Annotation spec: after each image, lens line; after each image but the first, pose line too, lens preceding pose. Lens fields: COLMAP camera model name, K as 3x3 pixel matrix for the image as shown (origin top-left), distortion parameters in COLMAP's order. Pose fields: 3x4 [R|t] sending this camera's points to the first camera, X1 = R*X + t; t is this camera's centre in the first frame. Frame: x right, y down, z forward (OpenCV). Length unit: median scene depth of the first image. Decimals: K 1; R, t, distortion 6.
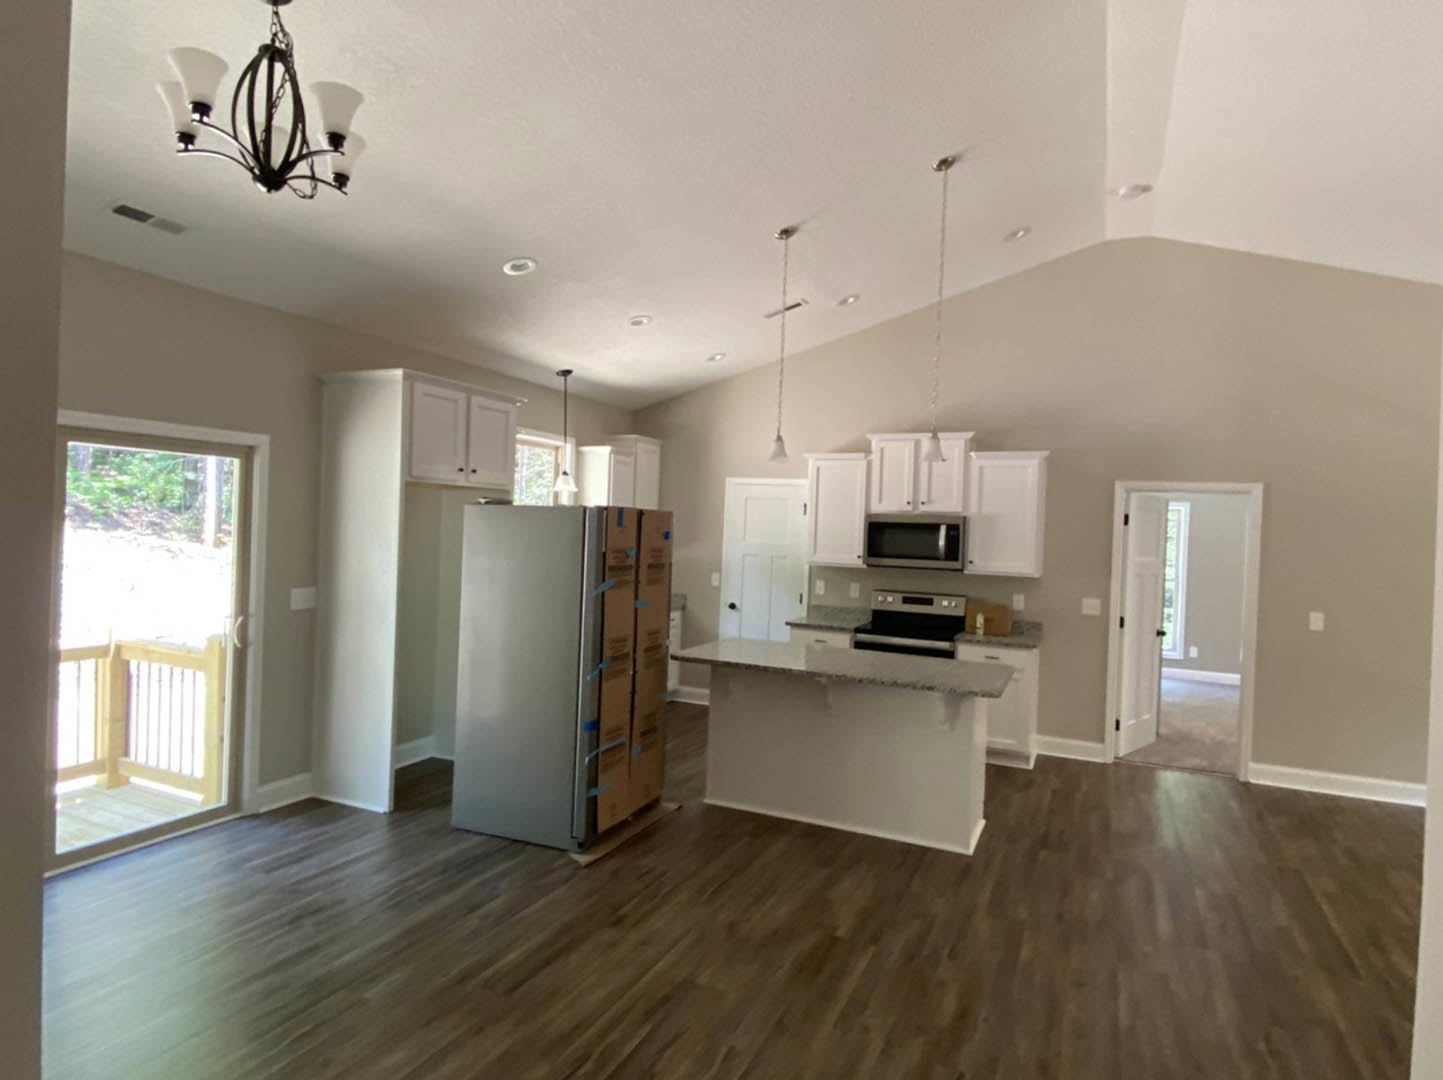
lens RADIAL K [[817.5, 0, 722.2], [0, 817.5, 535.2], [0, 0, 1]] dist [0.051454, -0.065598]
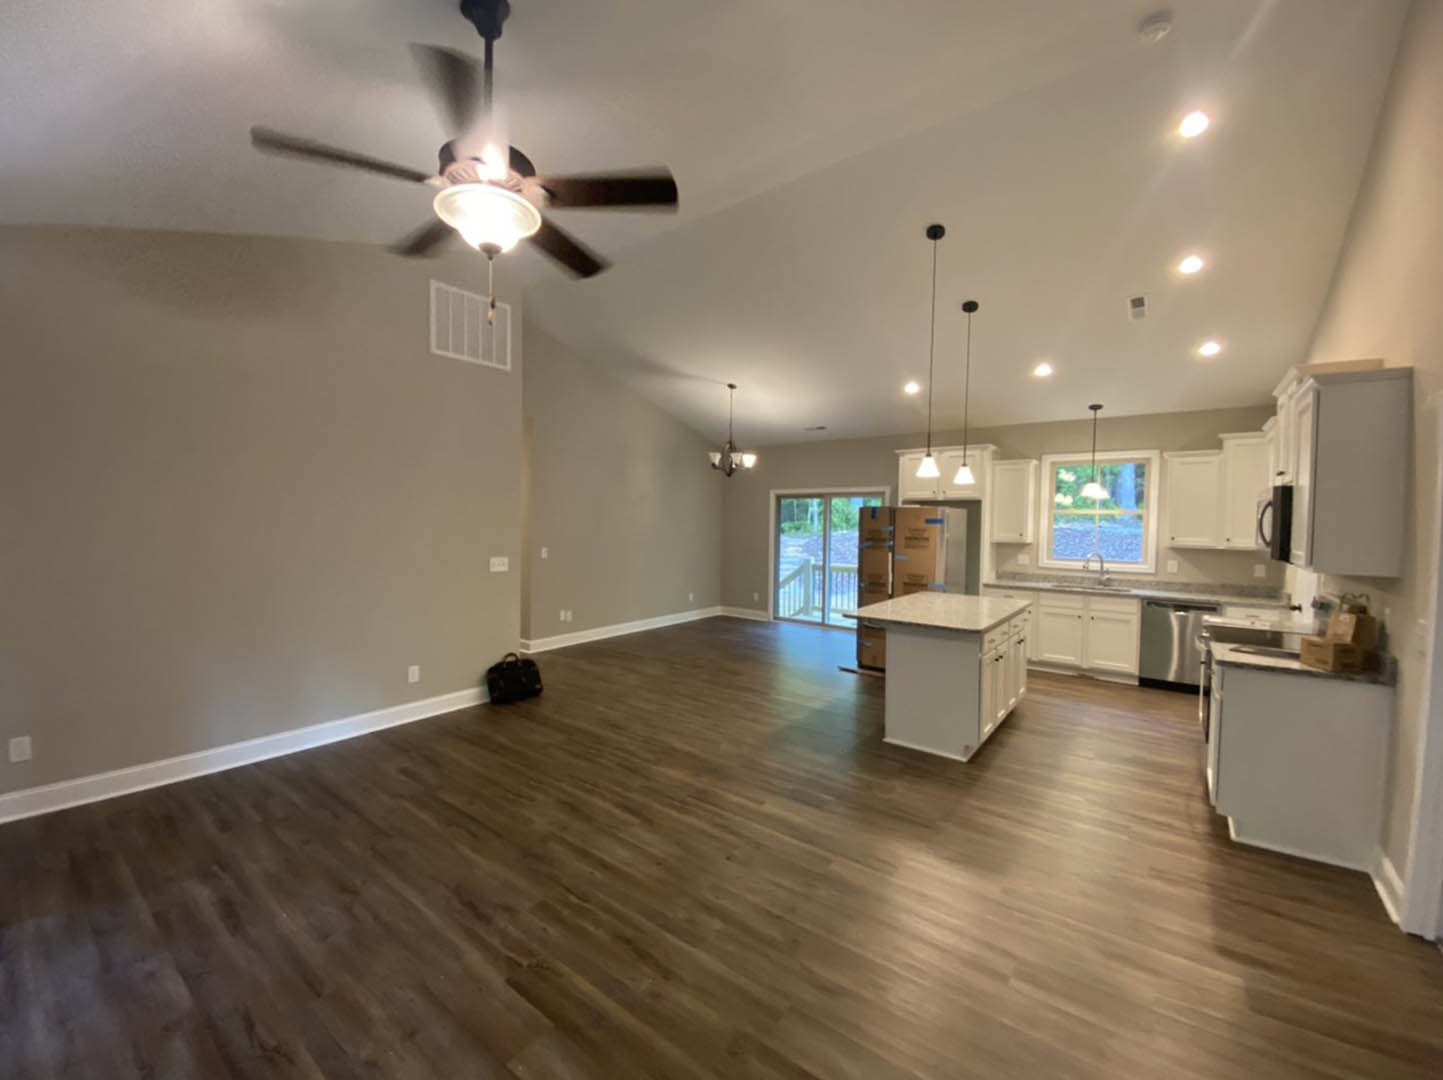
lens RADIAL K [[580.3, 0, 721.5], [0, 580.3, 540.0], [0, 0, 1]] dist [0.016670, -0.016603]
pose [[-0.219855, -0.008397, -0.975496, 0.889732], [-0.032049, 0.999485, -0.001380, 0.040649], [0.975006, 0.030960, -0.220011, 0.633642]]
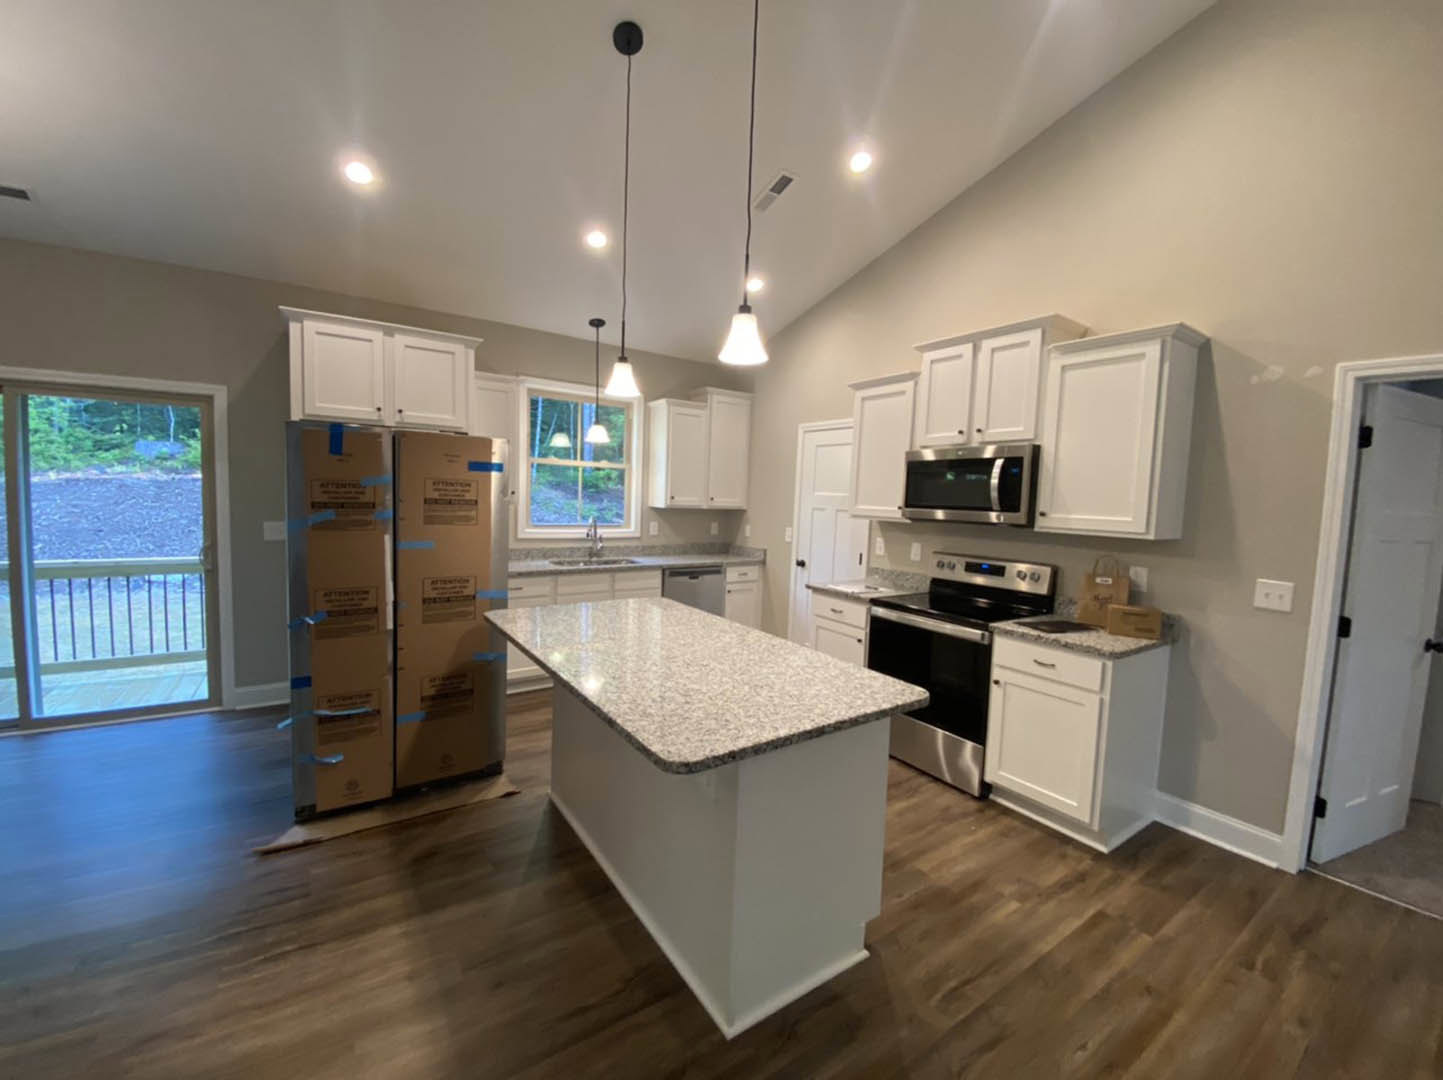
lens RADIAL K [[580.3, 0, 721.5], [0, 580.3, 540.0], [0, 0, 1]] dist [0.016670, -0.016603]
pose [[0.855964, 0.033344, -0.515960, 0.325616], [-0.008170, 0.998666, 0.050985, 0.031780], [0.516971, -0.039425, 0.855094, 0.464511]]
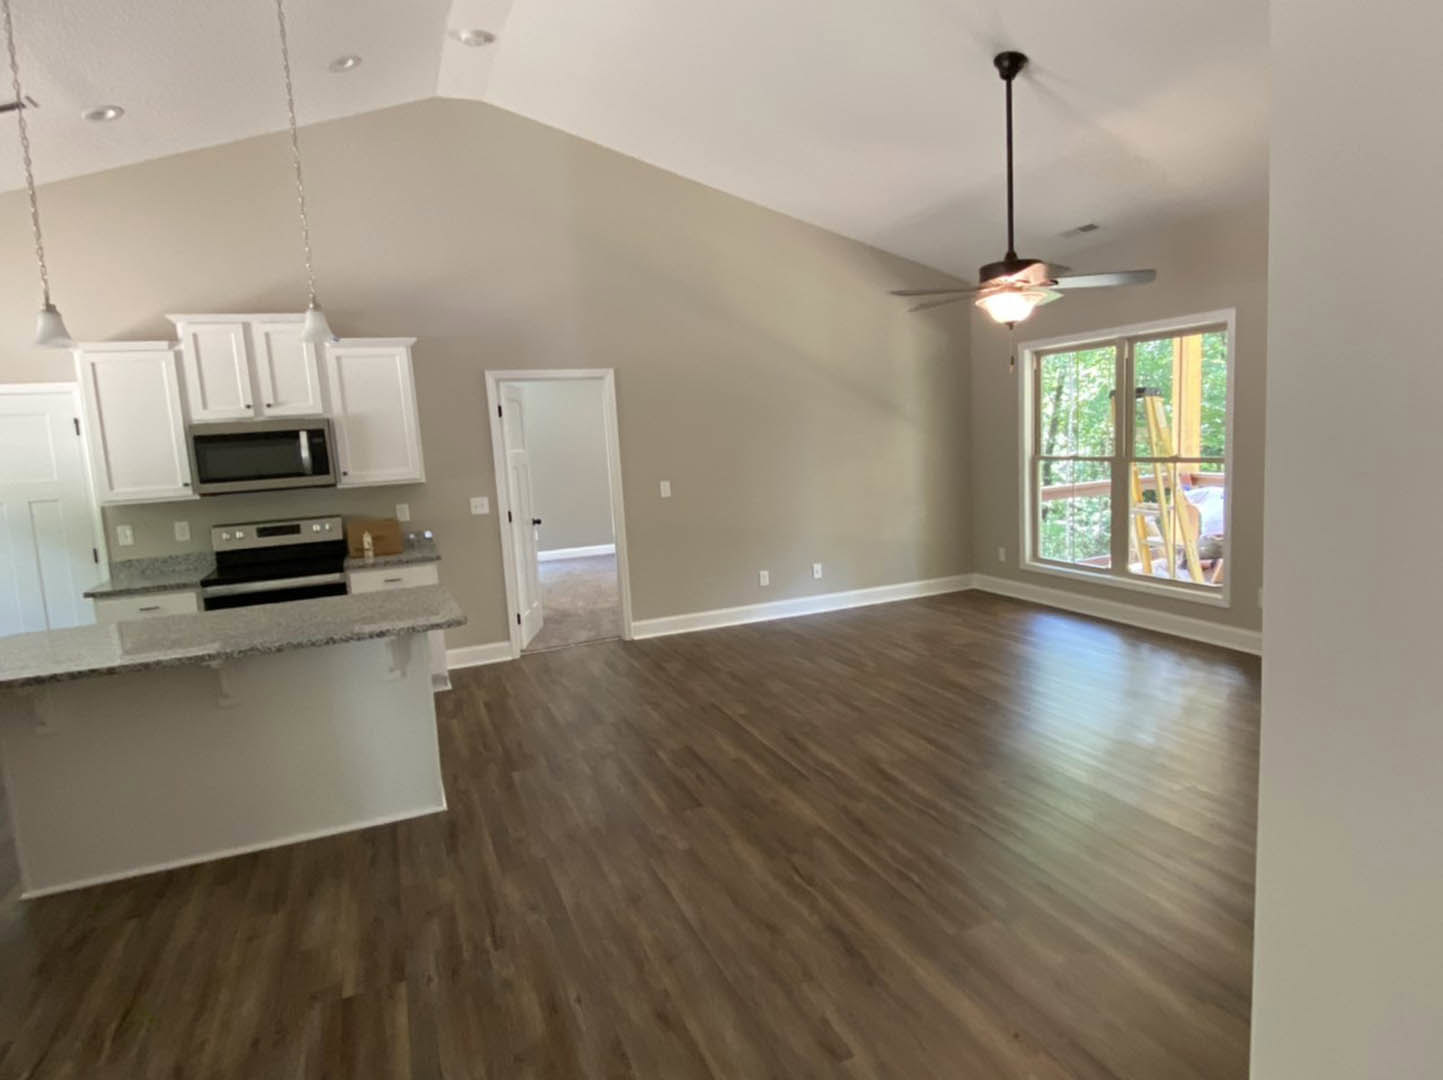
lens RADIAL K [[817.5, 0, 722.2], [0, 817.5, 535.2], [0, 0, 1]] dist [0.051454, -0.065598]
pose [[0.680204, -0.171651, 0.712642, -0.043551], [0.091363, 0.984468, 0.149921, 0.003850], [-0.727307, -0.036868, 0.685321, 0.146734]]
